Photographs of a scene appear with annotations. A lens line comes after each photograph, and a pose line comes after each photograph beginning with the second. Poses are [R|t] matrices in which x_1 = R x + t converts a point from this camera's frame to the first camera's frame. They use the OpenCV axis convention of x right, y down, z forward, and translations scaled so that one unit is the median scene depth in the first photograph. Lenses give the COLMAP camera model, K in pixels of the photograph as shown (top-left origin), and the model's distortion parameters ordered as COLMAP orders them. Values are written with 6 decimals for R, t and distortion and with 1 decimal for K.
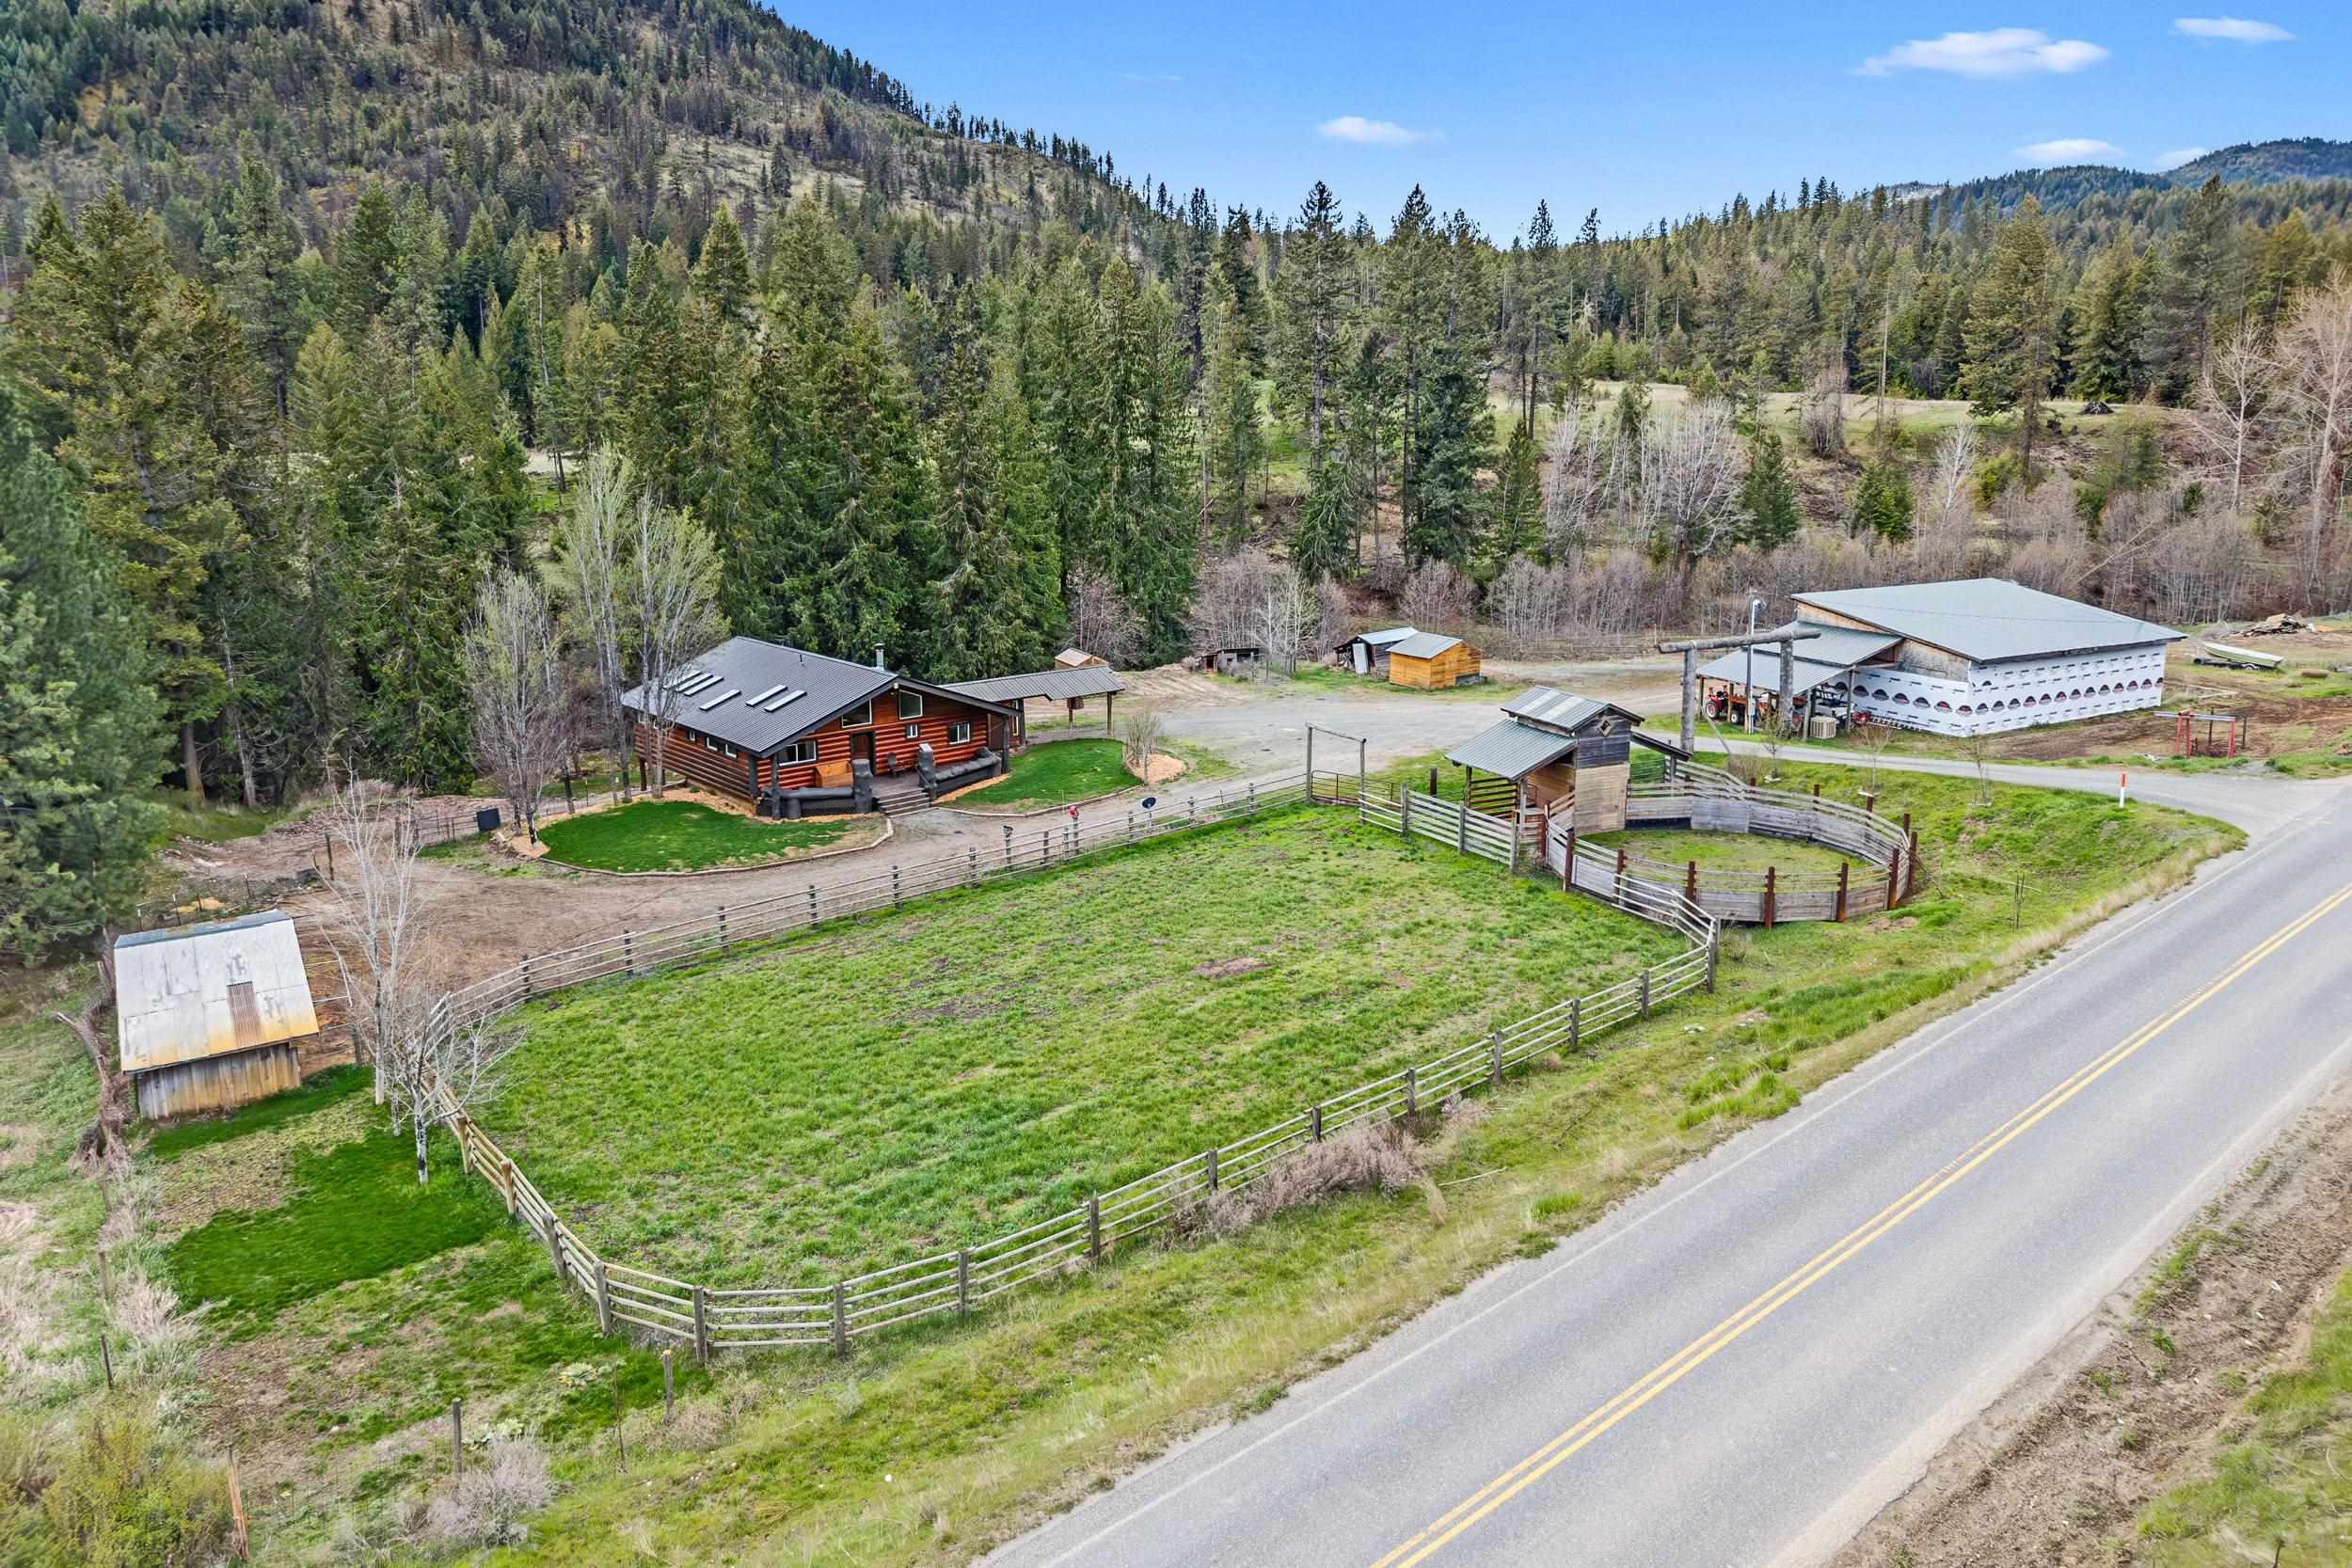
lens RADIAL K [[1581.8, 0, 1225.7], [0, 1581.8, 703.7], [0, 0, 1]] dist [0.098379, -0.000203]
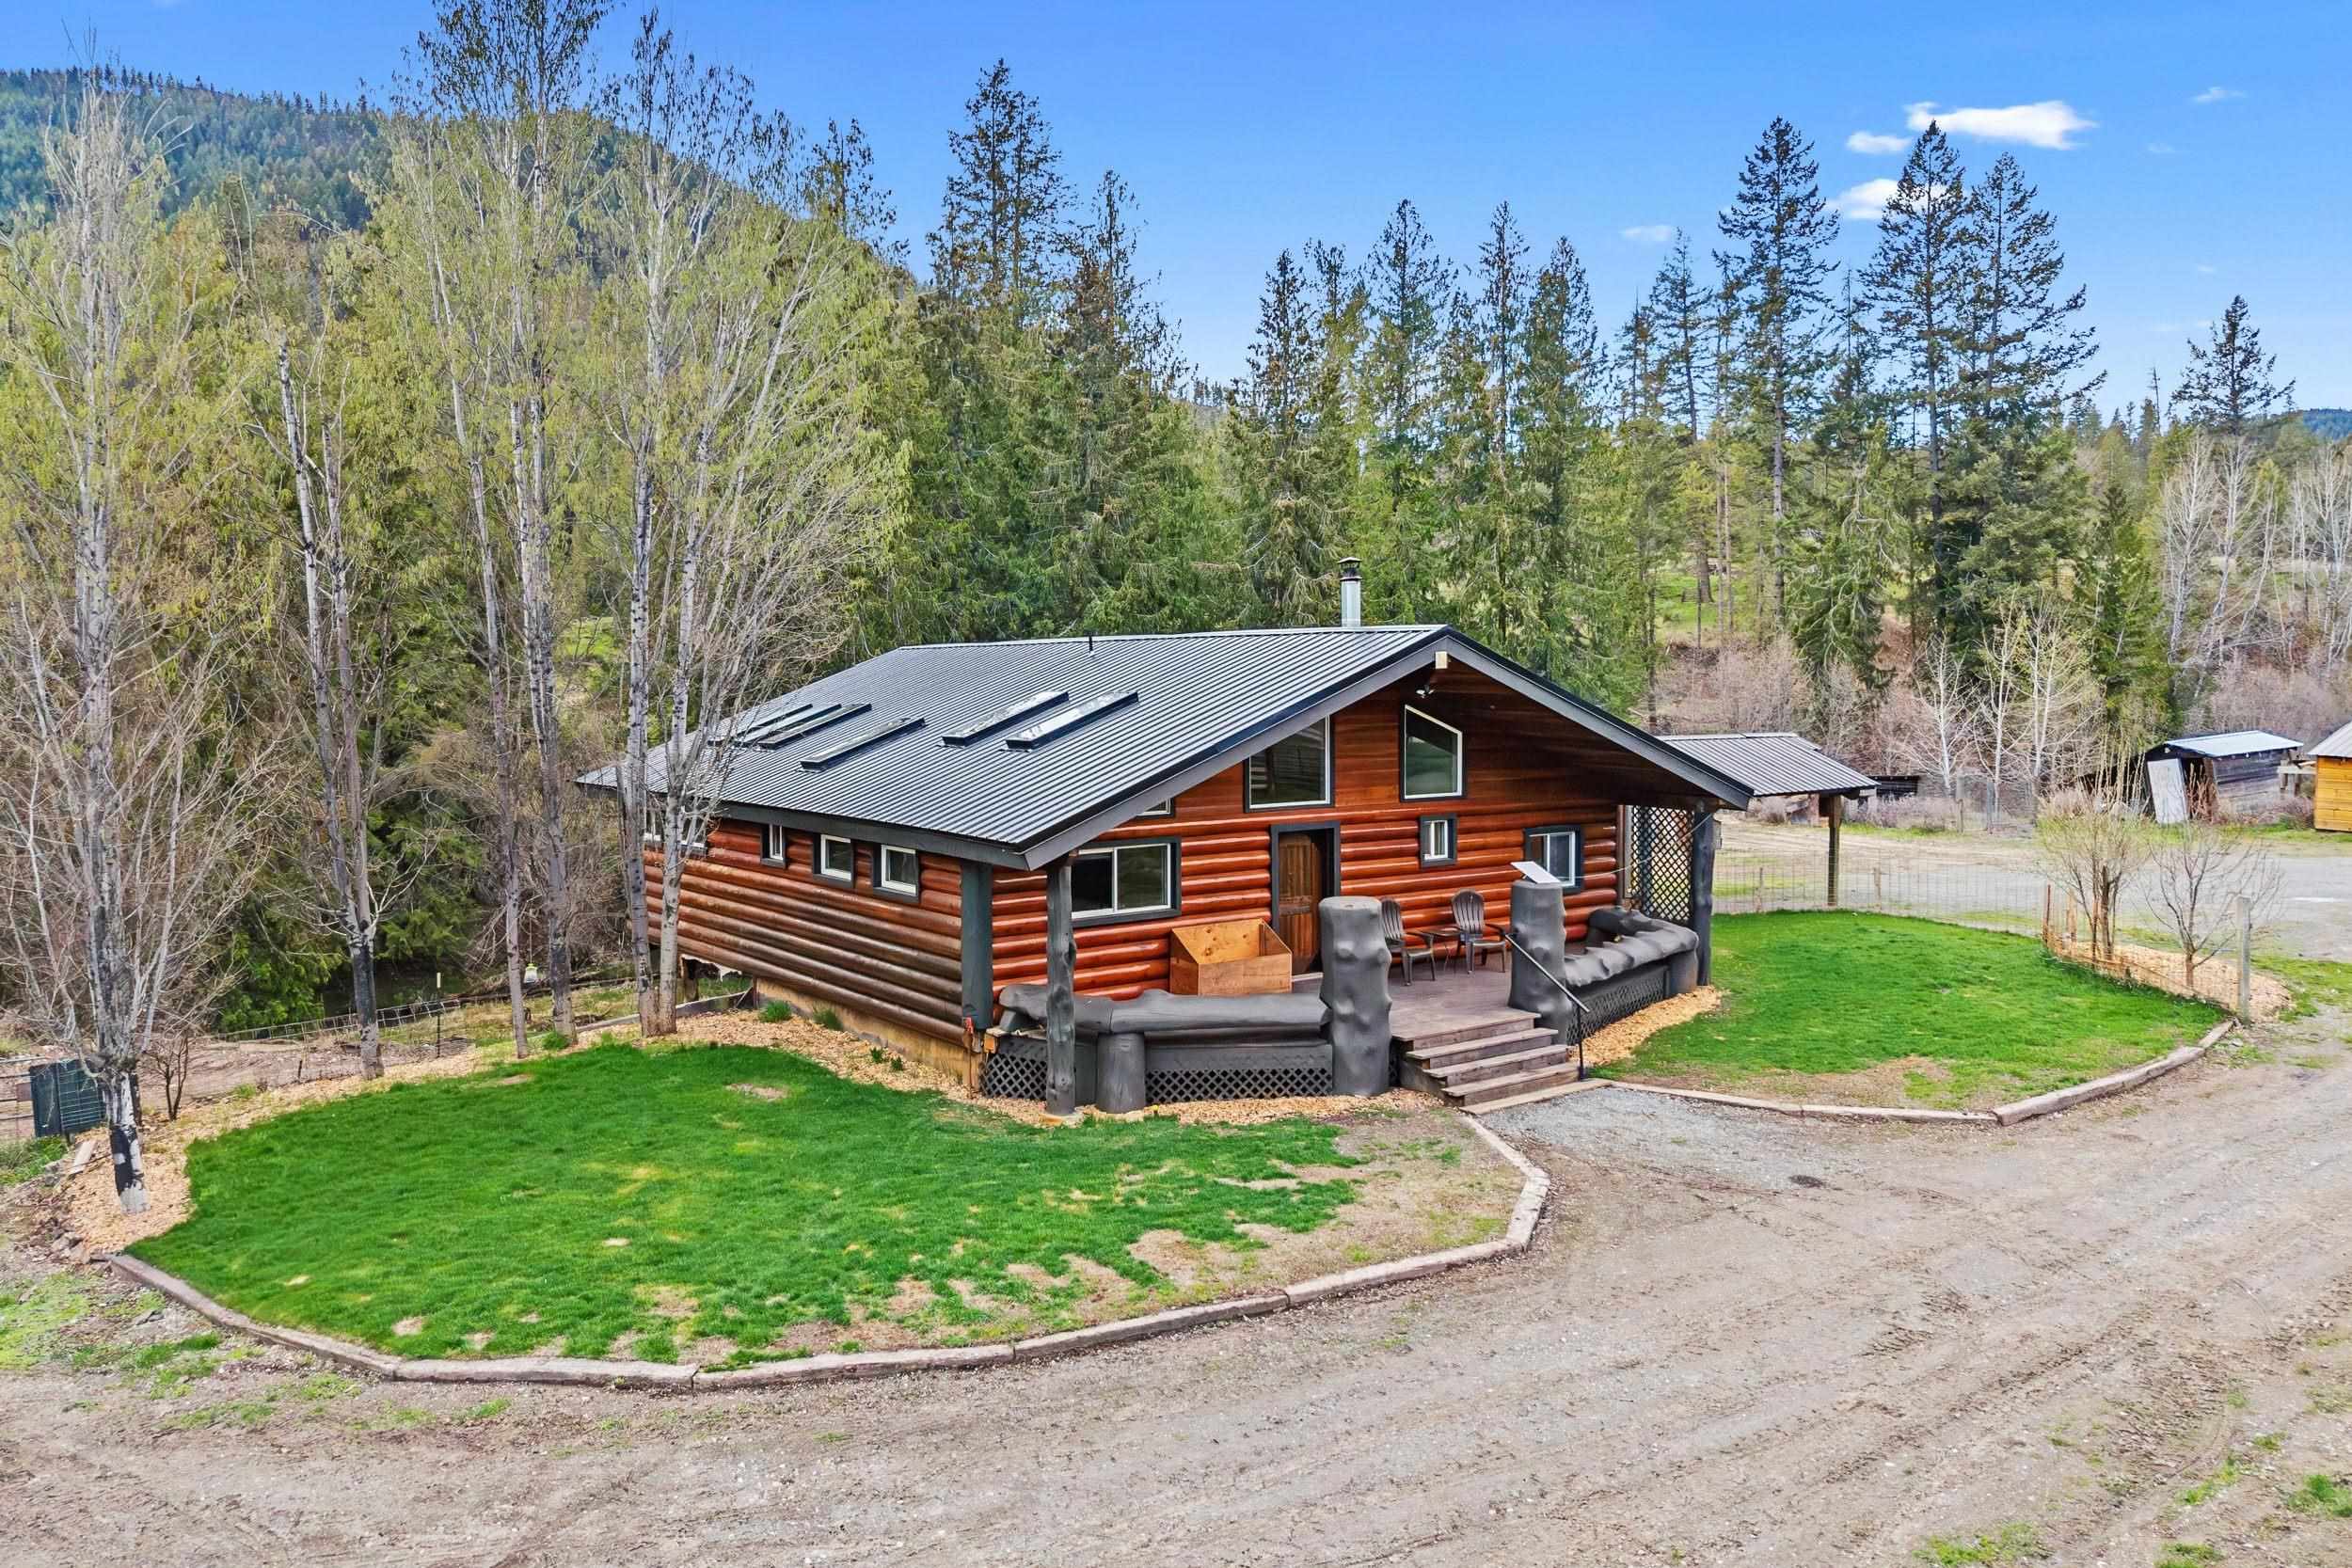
lens RADIAL K [[1658.0, 0, 1176.0], [0, 1658.0, 784.0], [0, 0, 1]] dist [0.041714, -0.058020]
pose [[0.995050, -0.002085, -0.099352, -0.223498], [-0.011020, 0.991298, -0.131175, 0.052044], [0.098761, 0.131620, 0.986368, 0.686816]]
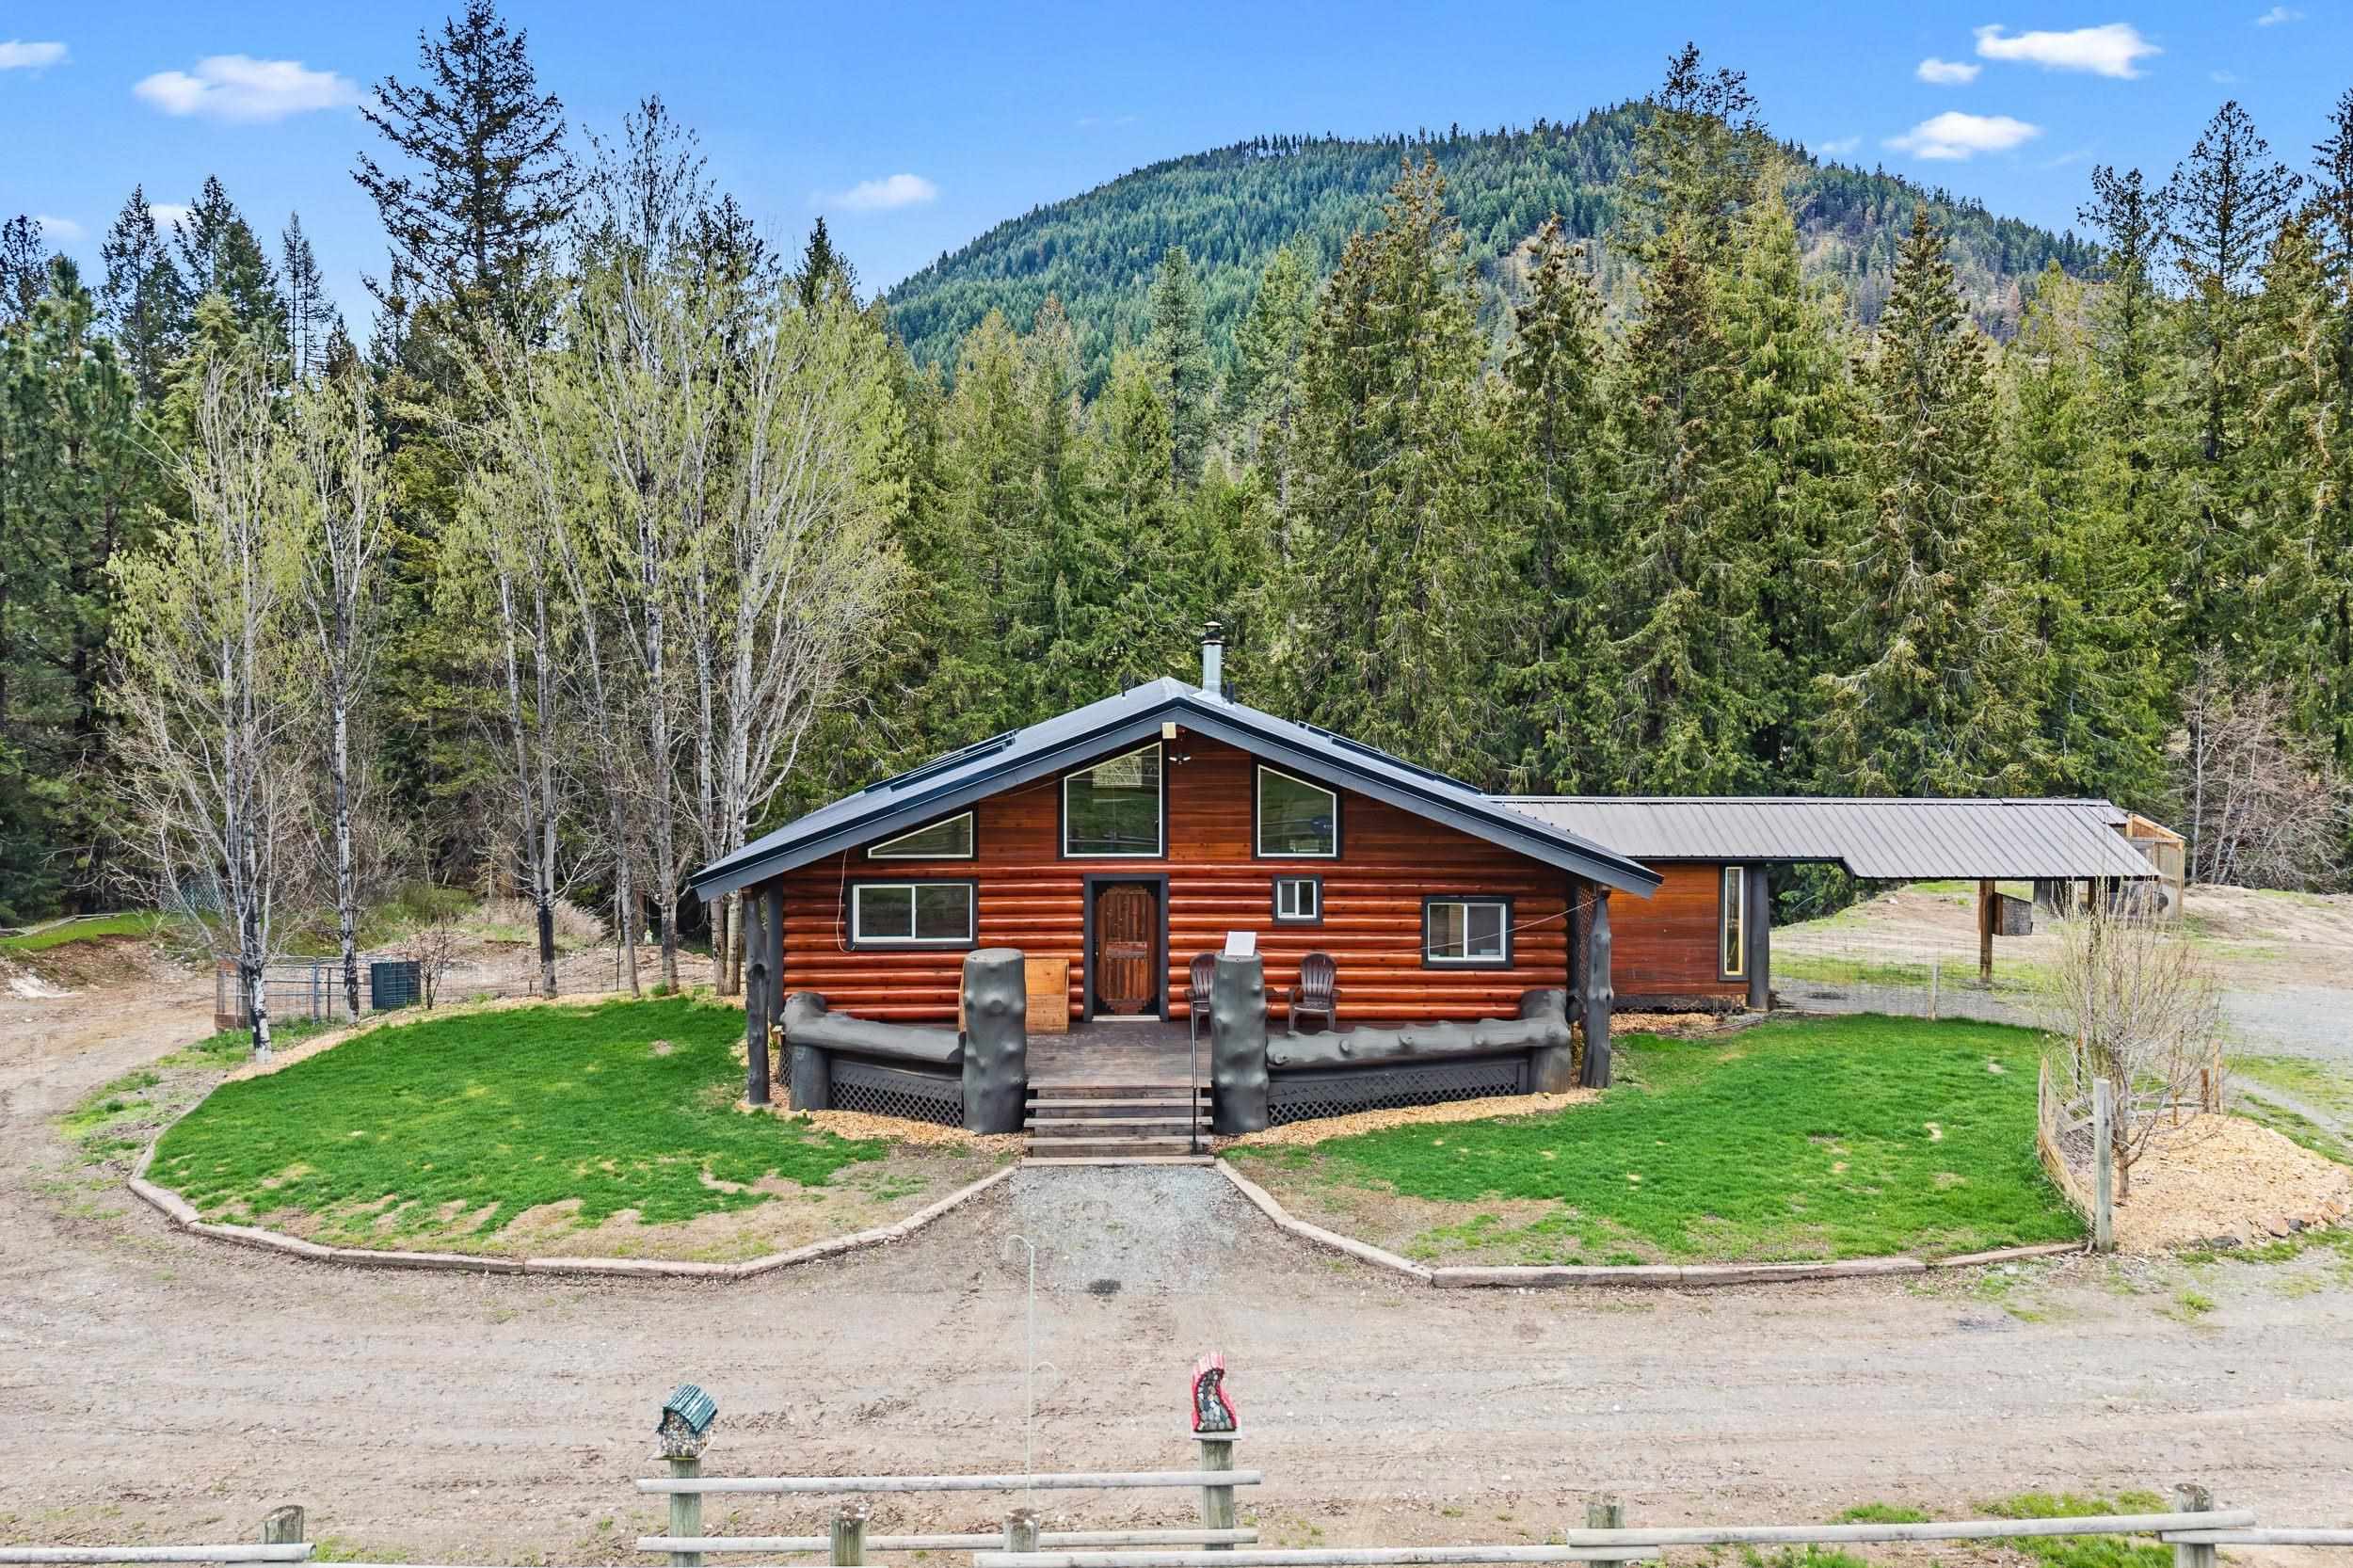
lens RADIAL K [[1651.3, 0, 1178.1], [0, 1651.3, 691.8], [0, 0, 1]] dist [0.007340, 0.011282]
pose [[0.748815, 0.014676, -0.662617, 0.003846], [-0.124295, 0.985126, -0.118646, 0.019181], [0.651020, 0.171204, 0.739501, 0.754910]]
